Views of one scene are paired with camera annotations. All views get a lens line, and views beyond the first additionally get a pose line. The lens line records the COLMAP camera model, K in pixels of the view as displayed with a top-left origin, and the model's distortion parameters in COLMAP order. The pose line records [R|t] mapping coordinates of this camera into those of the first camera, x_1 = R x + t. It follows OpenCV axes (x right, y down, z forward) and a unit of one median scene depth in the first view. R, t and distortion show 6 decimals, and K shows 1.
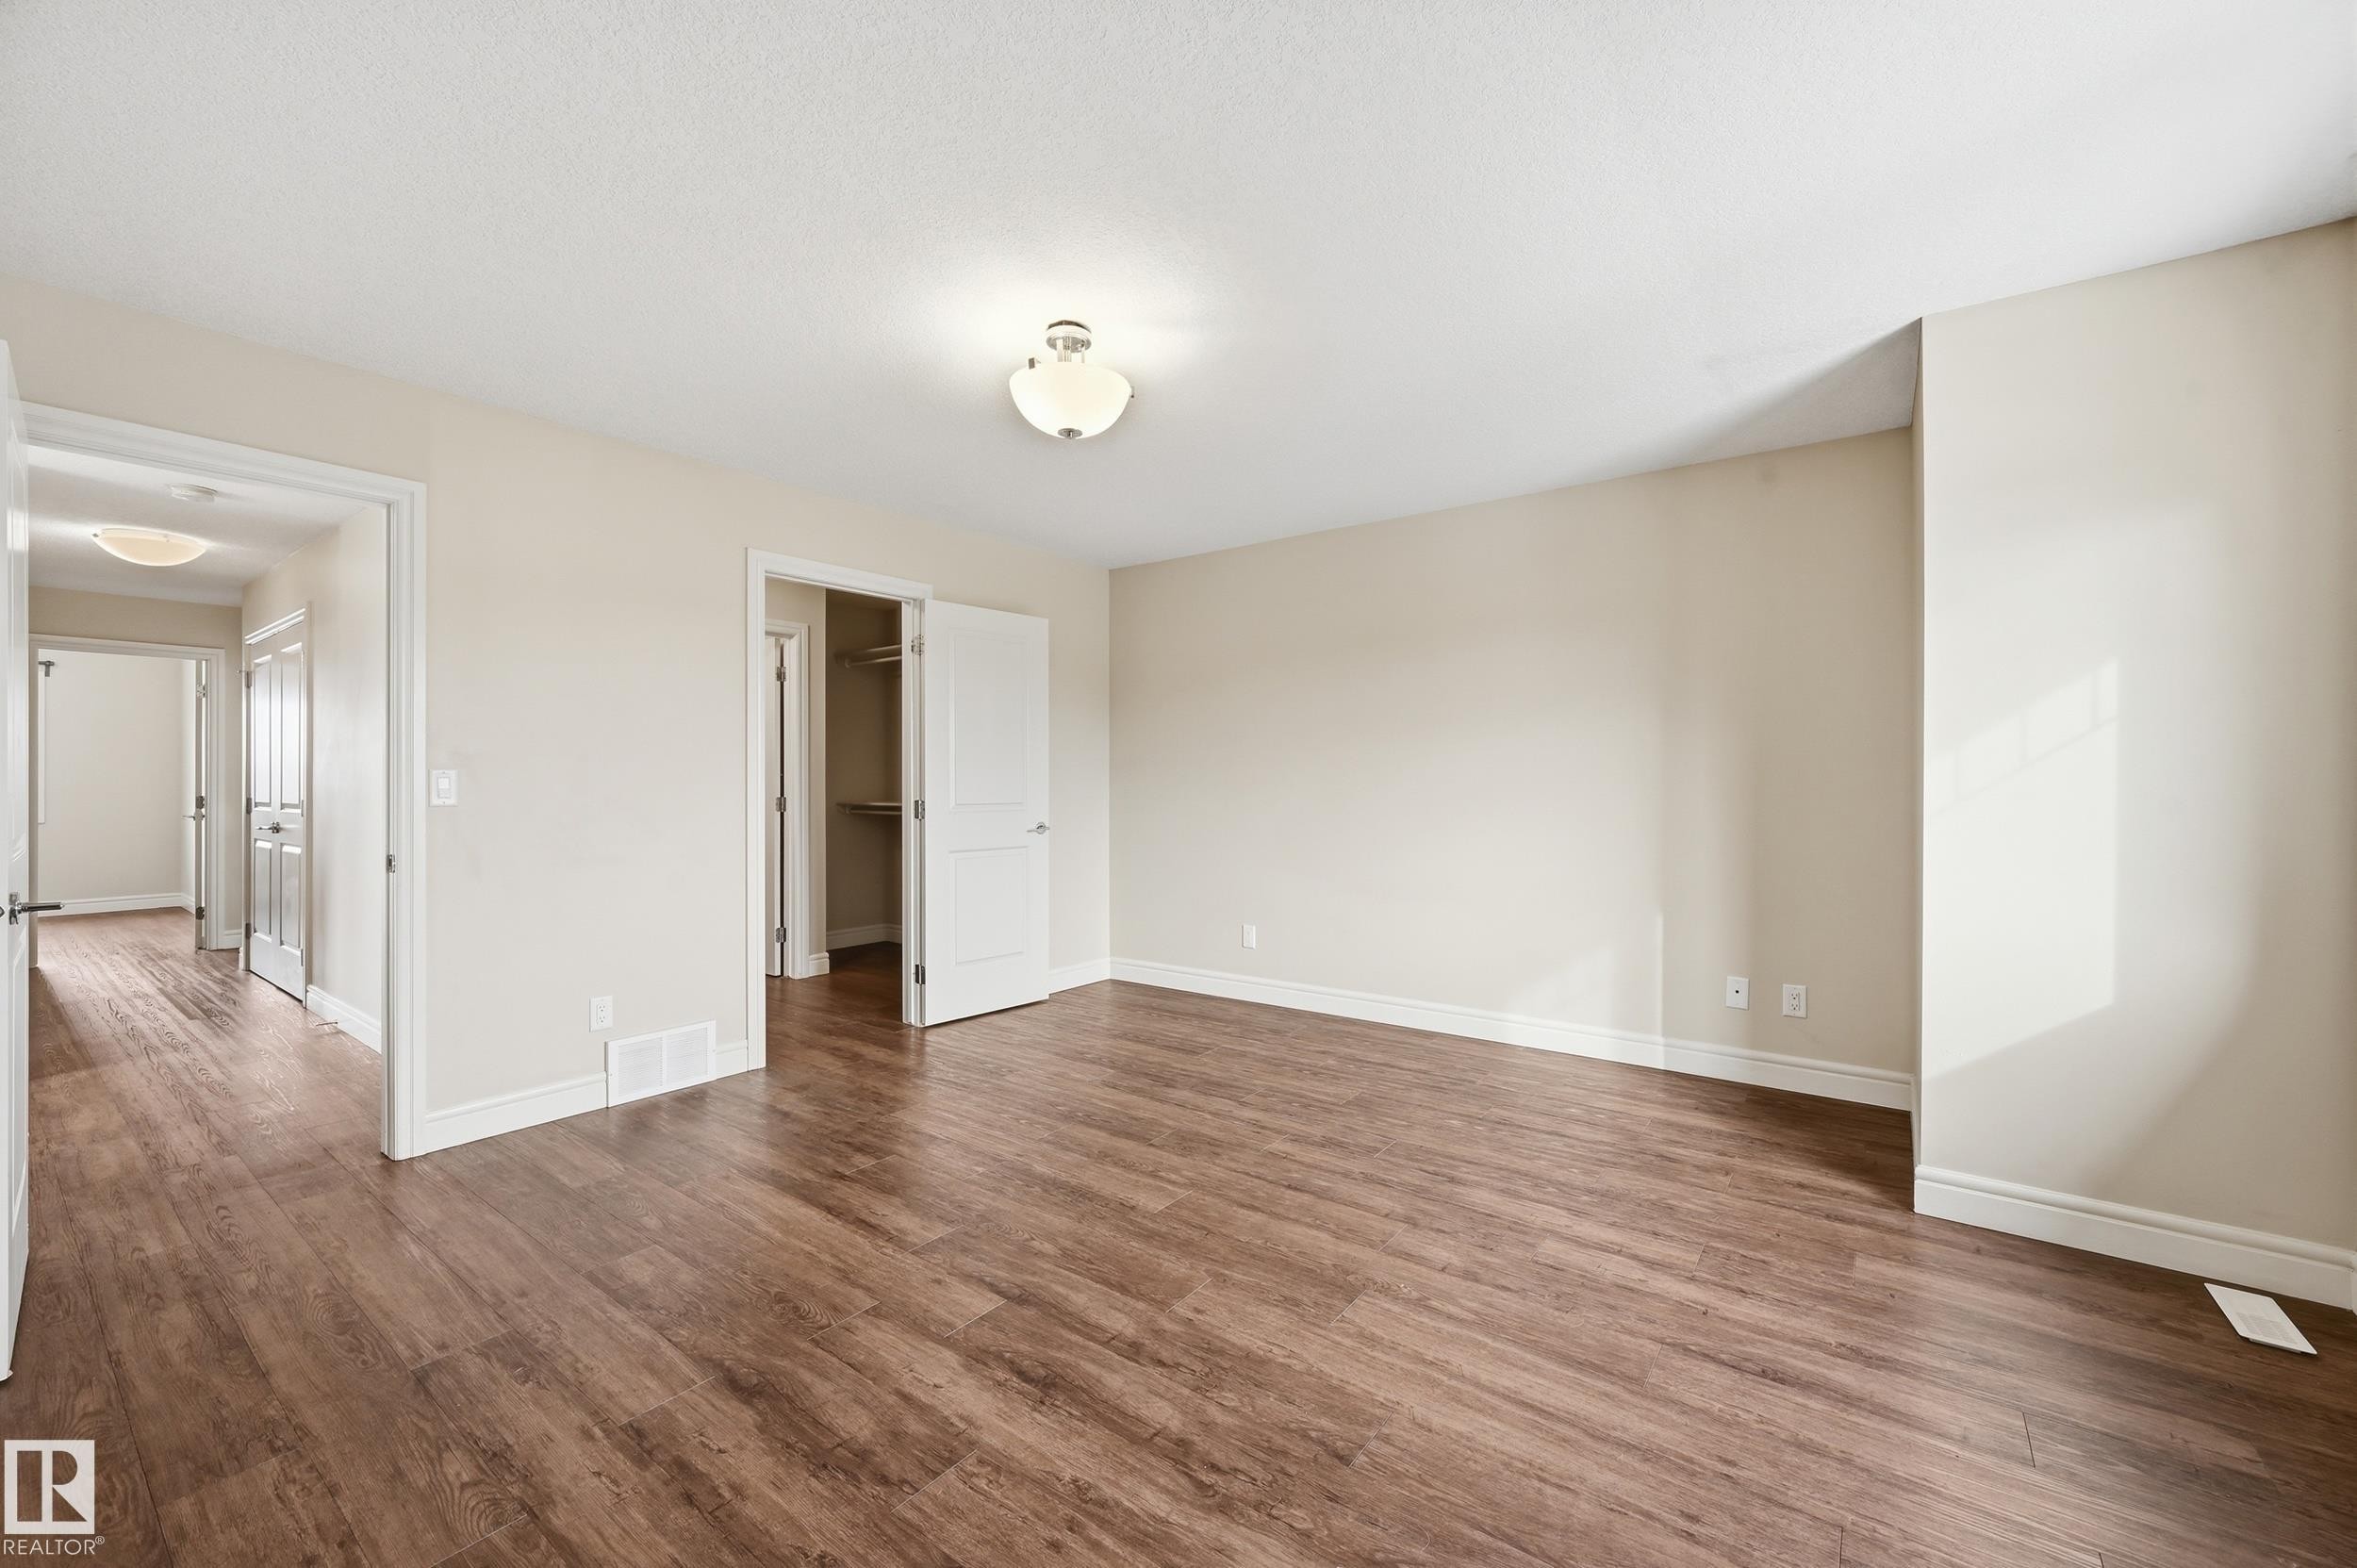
lens RADIAL K [[935.5, 0, 1185.2], [0, 935.5, 782.9], [0, 0, 1]] dist [0.000839, 0.000581]
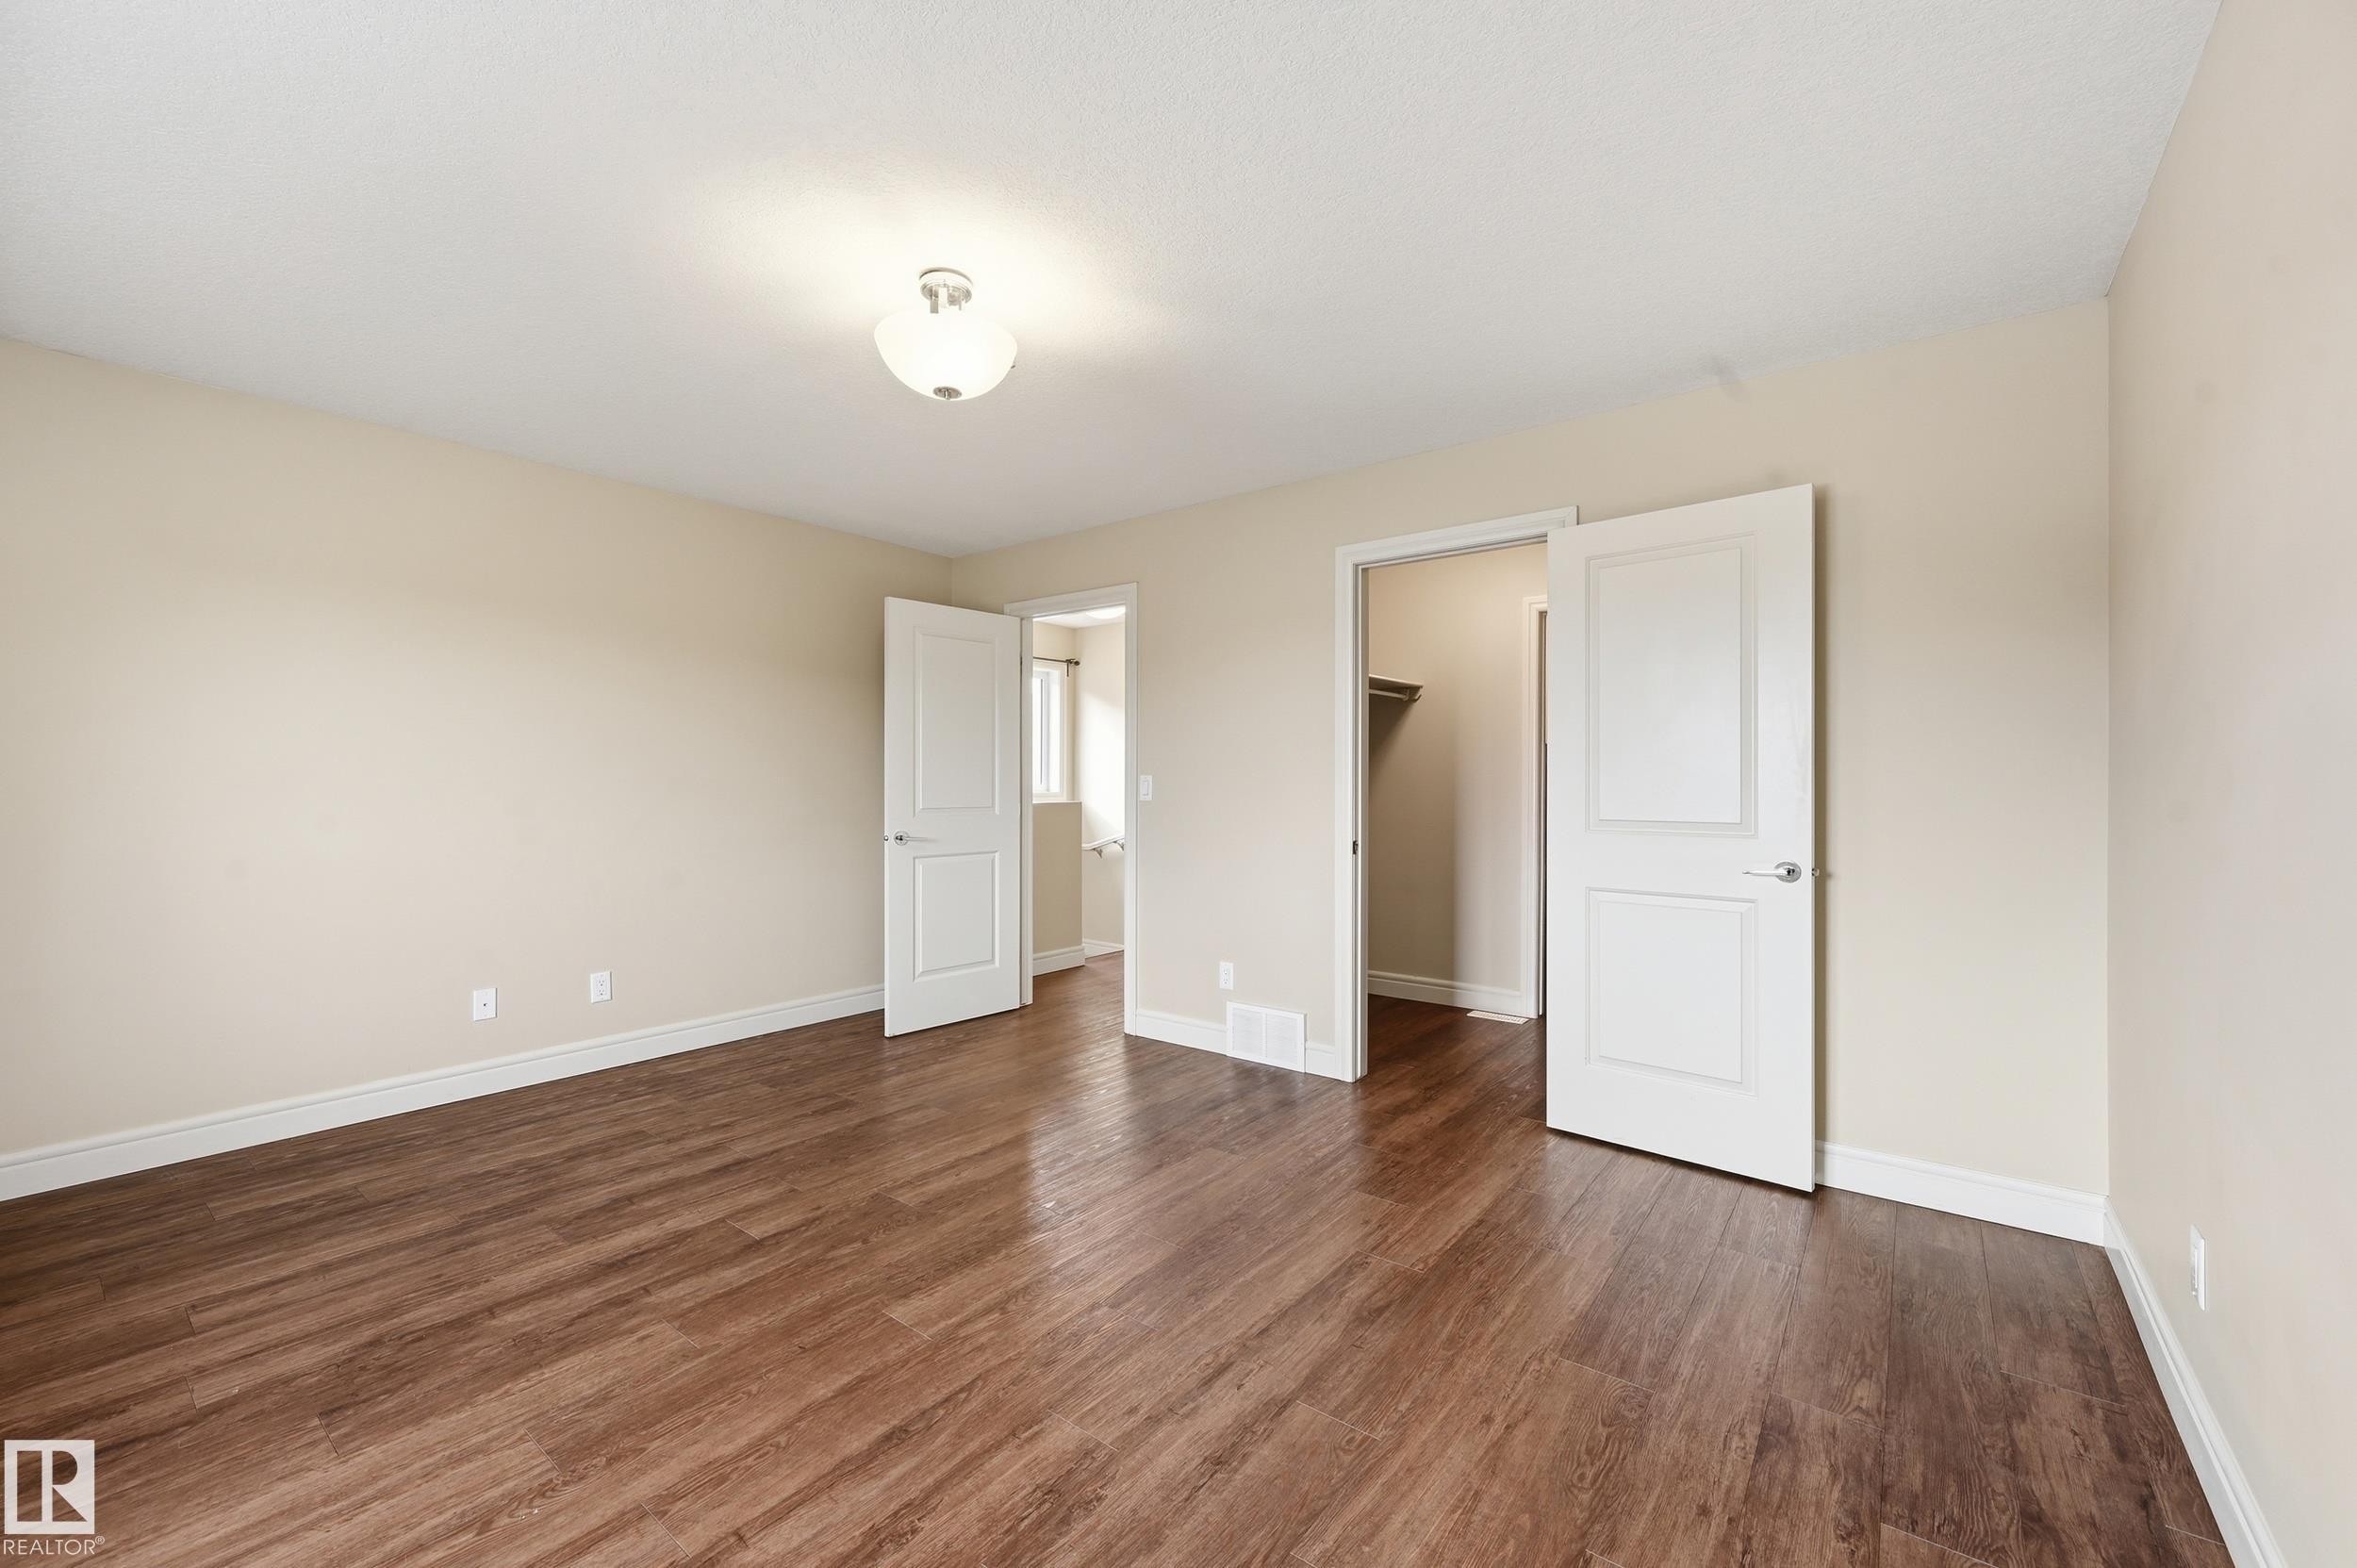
lens RADIAL K [[935.5, 0, 1185.2], [0, 935.5, 782.9], [0, 0, 1]] dist [0.000839, 0.000581]
pose [[-0.016901, 0.003662, -0.999850, 0.828280], [-0.001845, 0.999991, 0.003693, -0.014894], [0.999855, 0.001908, -0.016894, 1.338917]]
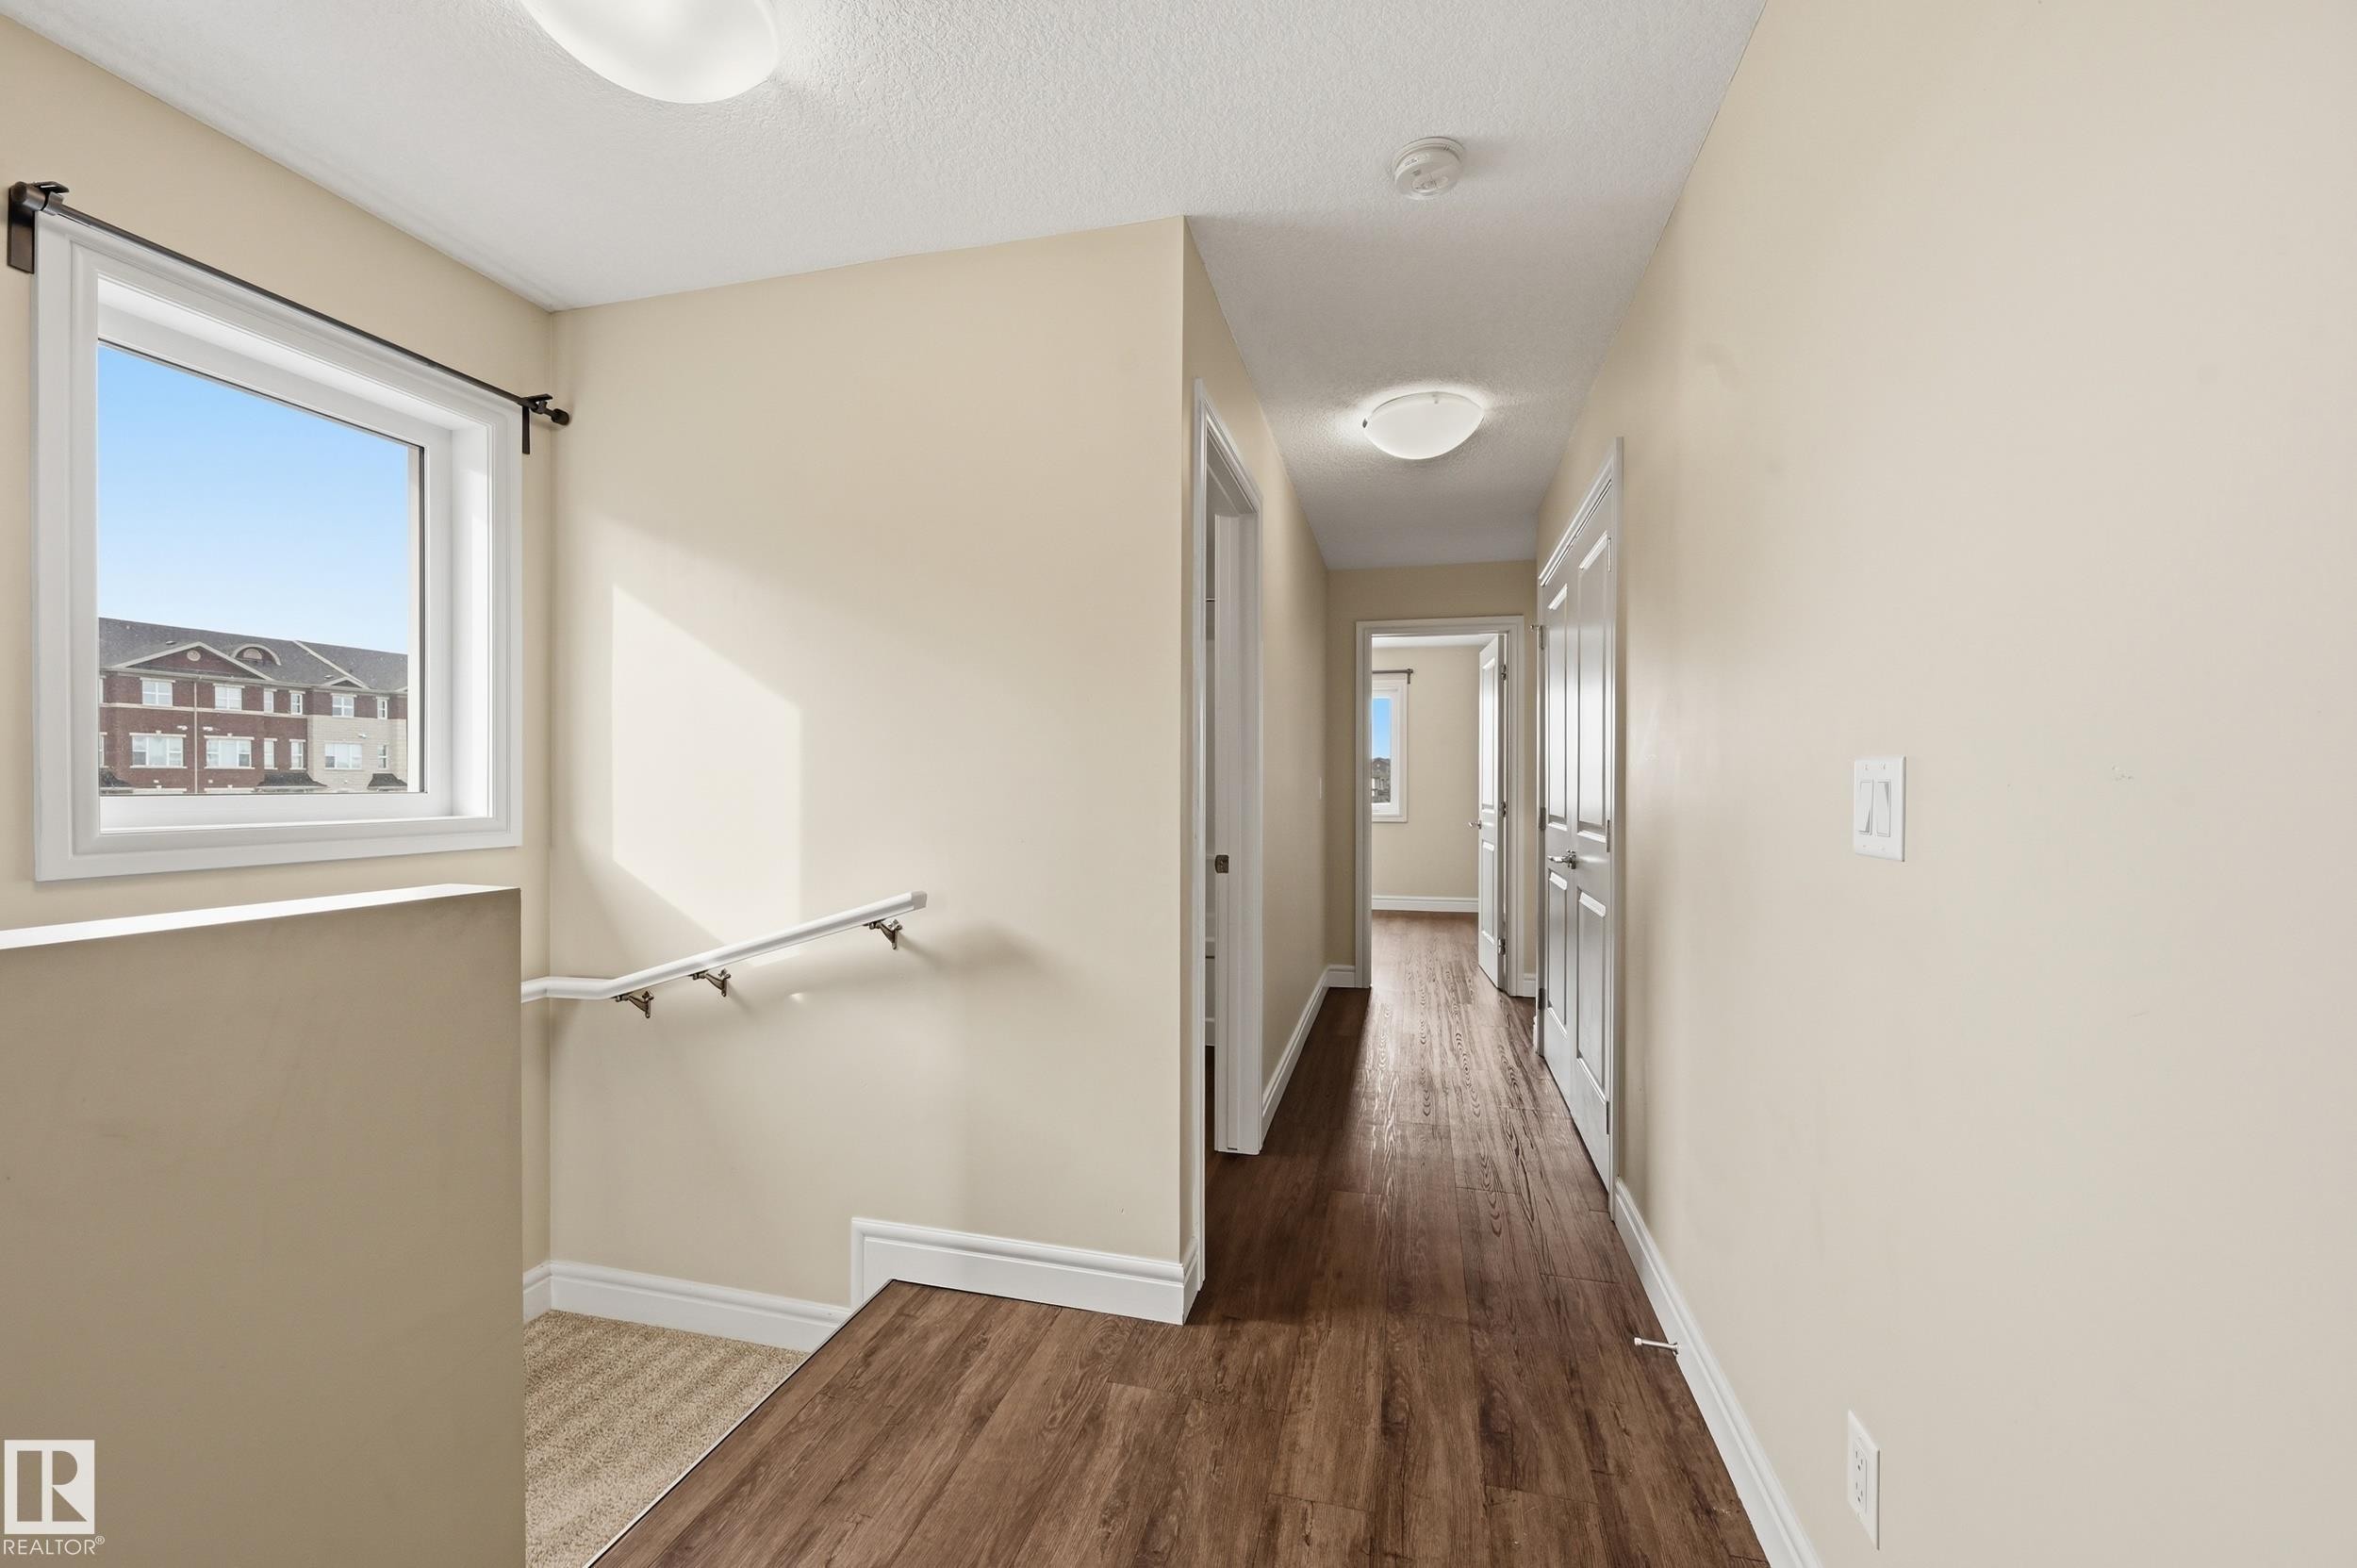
lens RADIAL K [[935.5, 0, 1185.2], [0, 935.5, 782.9], [0, 0, 1]] dist [0.000839, 0.000581]
pose [[0.392775, 0.001941, -0.919633, -1.102671], [0.001490, 0.999995, 0.002747, -0.012650], [0.919633, -0.002449, 0.392770, 1.145833]]
